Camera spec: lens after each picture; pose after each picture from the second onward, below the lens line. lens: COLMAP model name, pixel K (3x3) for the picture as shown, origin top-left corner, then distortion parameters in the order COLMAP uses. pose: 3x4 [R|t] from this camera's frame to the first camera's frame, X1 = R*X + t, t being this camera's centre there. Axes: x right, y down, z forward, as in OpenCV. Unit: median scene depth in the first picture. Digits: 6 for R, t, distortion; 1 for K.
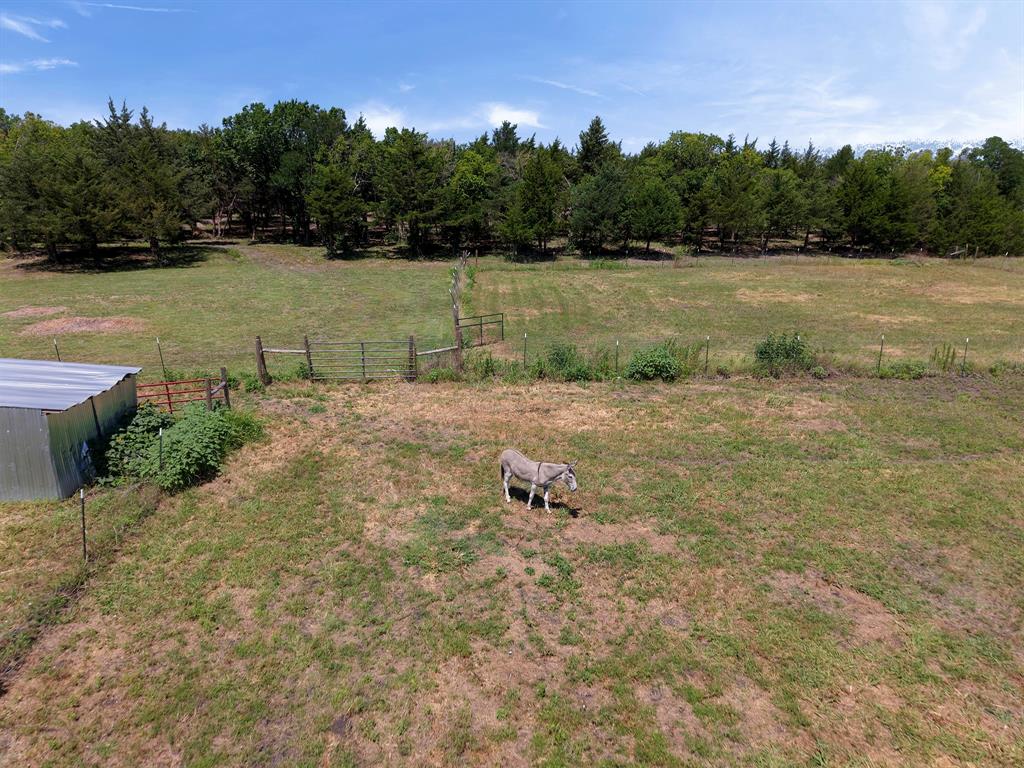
lens RADIAL K [[696.4, 0, 510.4], [0, 696.4, 382.5], [0, 0, 1]] dist [0.007843, -0.013441]
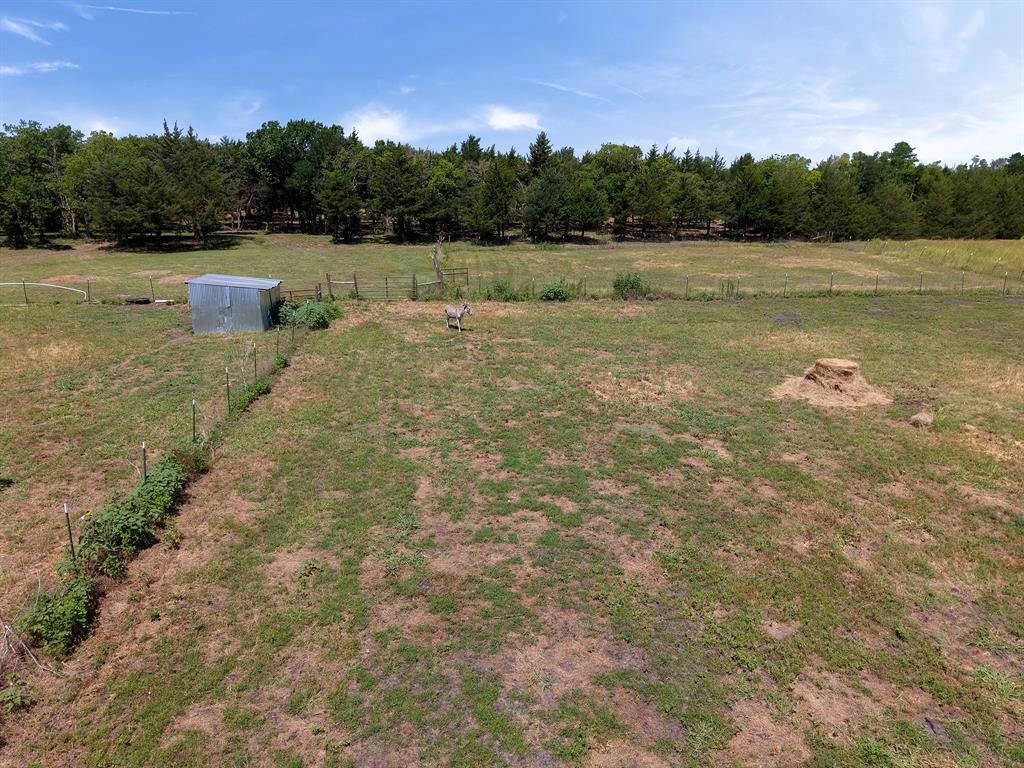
lens RADIAL K [[696.4, 0, 512.6], [0, 696.4, 388.5], [0, 0, 1]] dist [0.007843, -0.013441]
pose [[0.999030, -0.013420, 0.041939, 0.011050], [0.013047, 0.999873, 0.009167, 0.080182], [-0.042057, -0.008611, 0.999078, -0.294779]]
